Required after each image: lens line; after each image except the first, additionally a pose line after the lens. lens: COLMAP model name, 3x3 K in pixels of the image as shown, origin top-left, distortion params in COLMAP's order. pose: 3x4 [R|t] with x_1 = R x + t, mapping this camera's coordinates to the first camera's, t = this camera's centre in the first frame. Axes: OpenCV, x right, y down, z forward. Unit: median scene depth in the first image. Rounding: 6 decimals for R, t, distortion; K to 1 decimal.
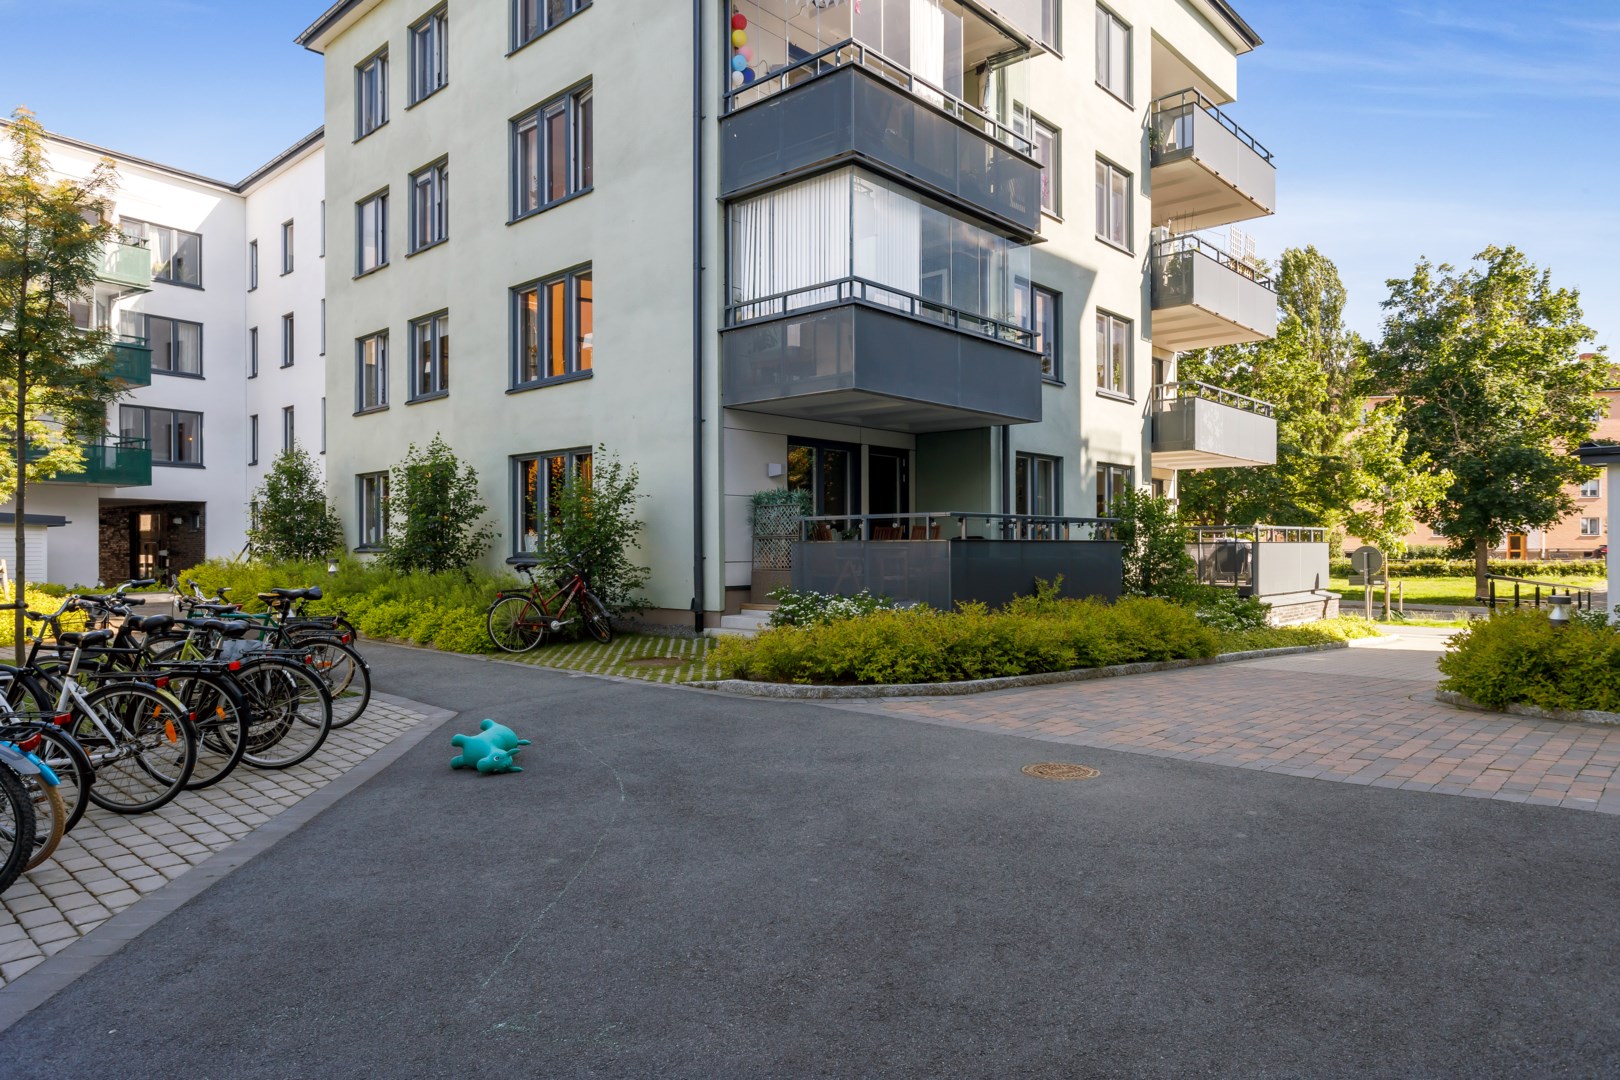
lens RADIAL K [[1010.4, 0, 810.0], [0, 1010.4, 540.0], [0, 0, 1]] dist [-0.008723, 0.048890]
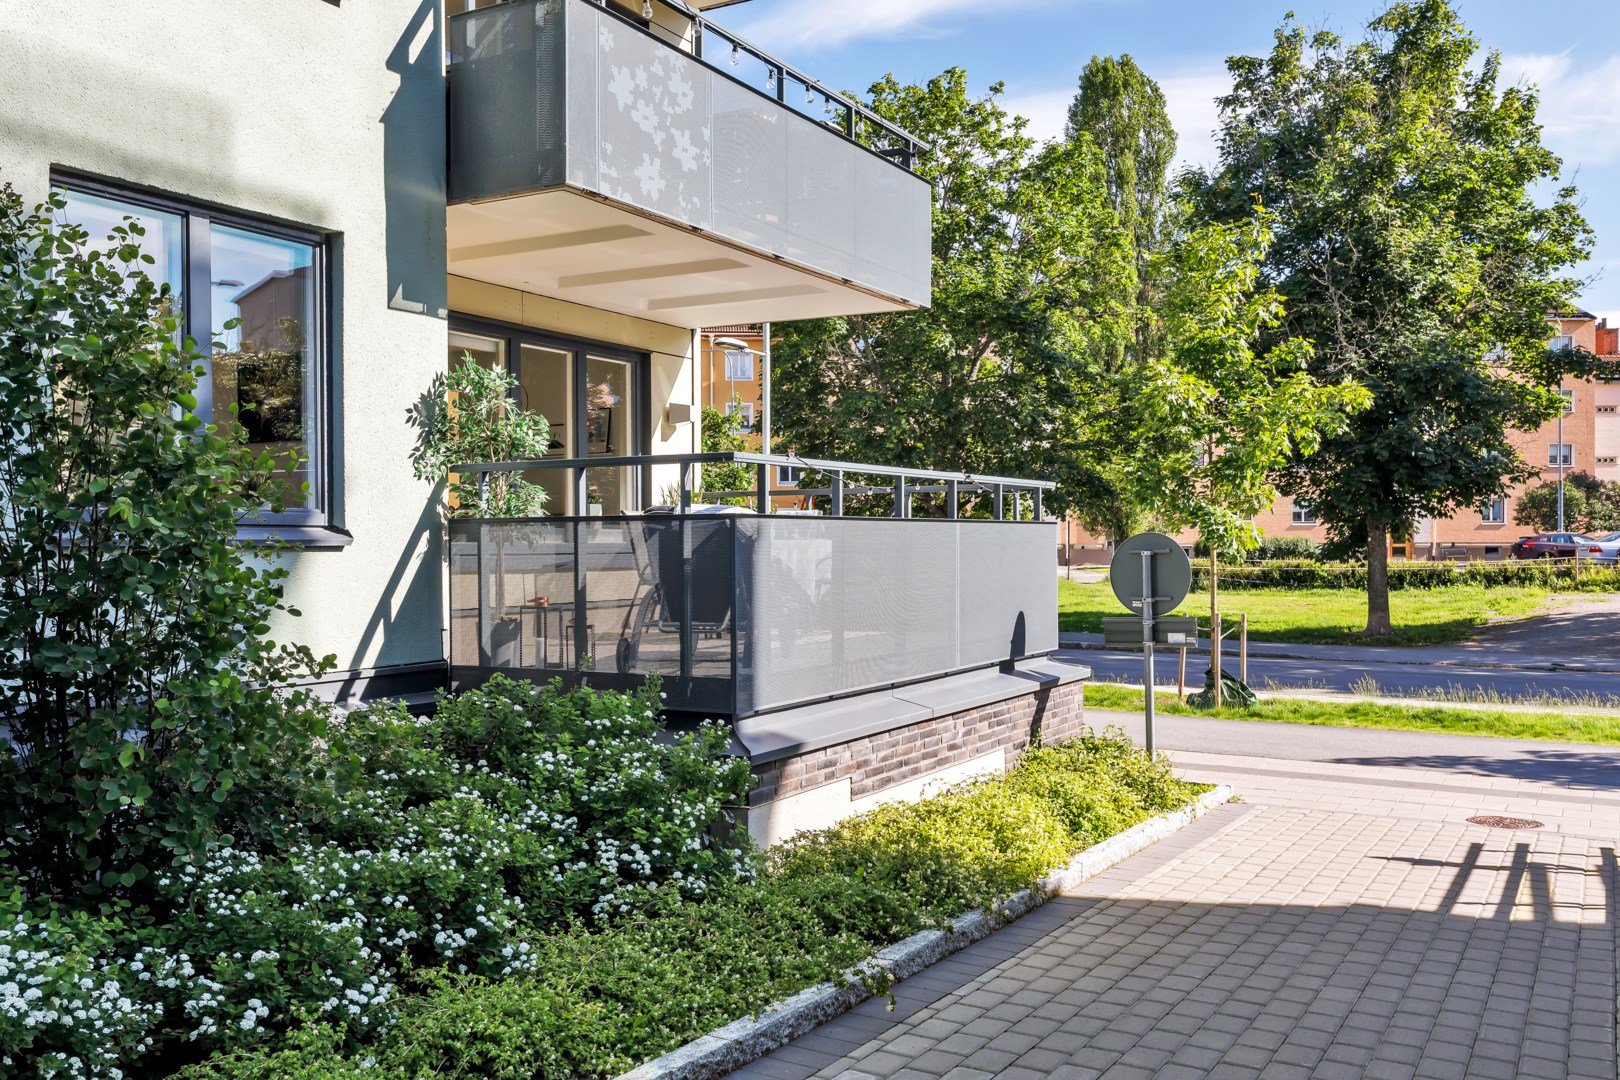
lens RADIAL K [[1393.9, 0, 810.0], [0, 1393.9, 540.0], [0, 0, 1]] dist [0.003040, 0.258899]
pose [[0.975629, -0.000957, 0.219424, 0.185288], [-0.000299, 0.999984, 0.005695, 0.003037], [-0.219426, -0.005622, 0.975613, 0.312195]]
